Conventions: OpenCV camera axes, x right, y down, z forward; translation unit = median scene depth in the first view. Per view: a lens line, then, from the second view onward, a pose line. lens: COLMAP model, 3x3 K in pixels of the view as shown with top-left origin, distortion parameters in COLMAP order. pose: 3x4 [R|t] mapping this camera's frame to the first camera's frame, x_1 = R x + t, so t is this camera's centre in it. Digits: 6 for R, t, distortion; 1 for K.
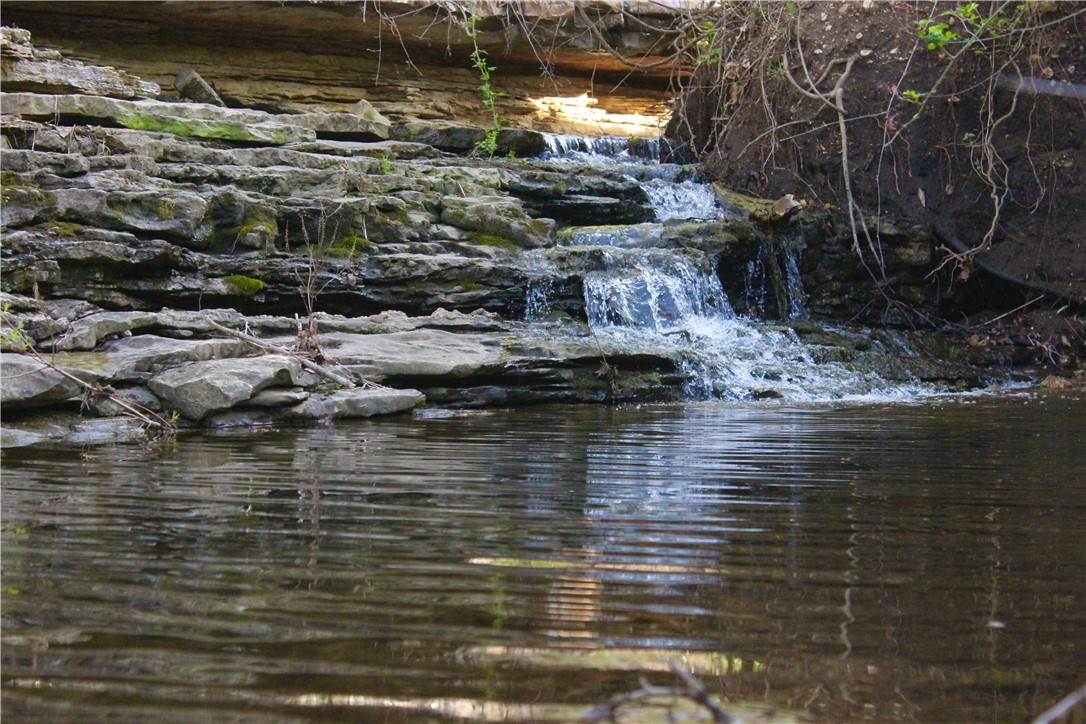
lens RADIAL K [[1734.4, 0, 543.0], [0, 1734.4, 362.0], [0, 0, 1]] dist [0.035617, 0.061929]
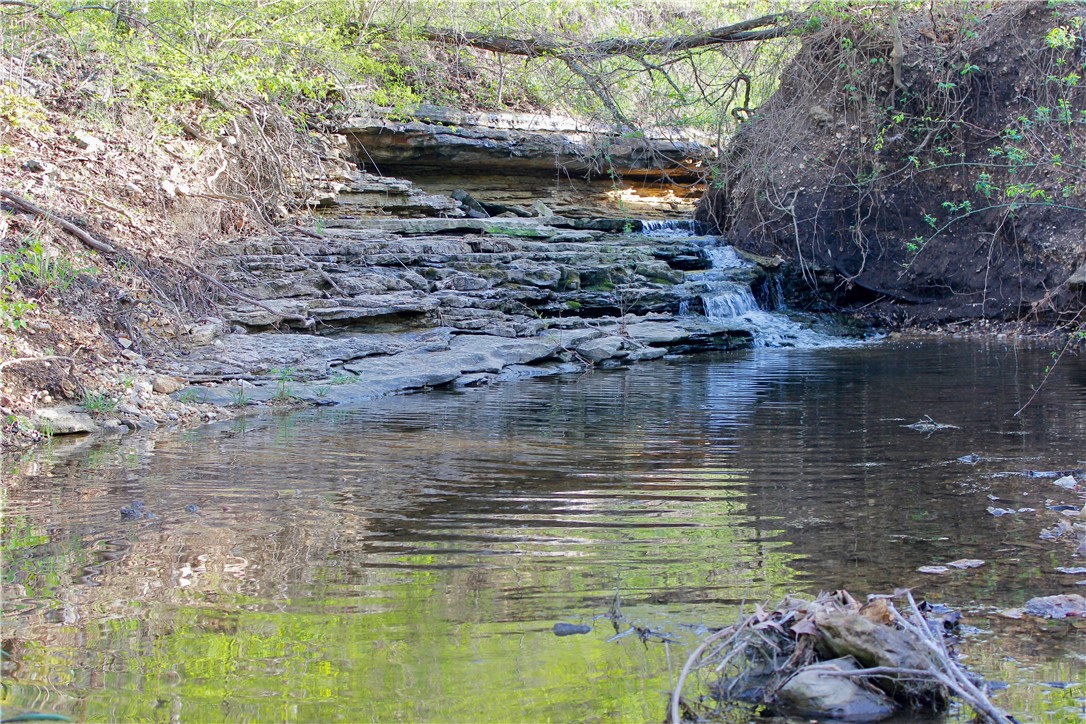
lens RADIAL K [[1087.3, 0, 542.9], [0, 1087.3, 316.3], [0, 0, 1]] dist [-0.002279, -0.000553]
pose [[0.999018, -0.024891, 0.036661, -0.245818], [0.024665, 0.999674, 0.006604, -0.036193], [-0.036813, -0.005693, 0.999306, -0.472325]]
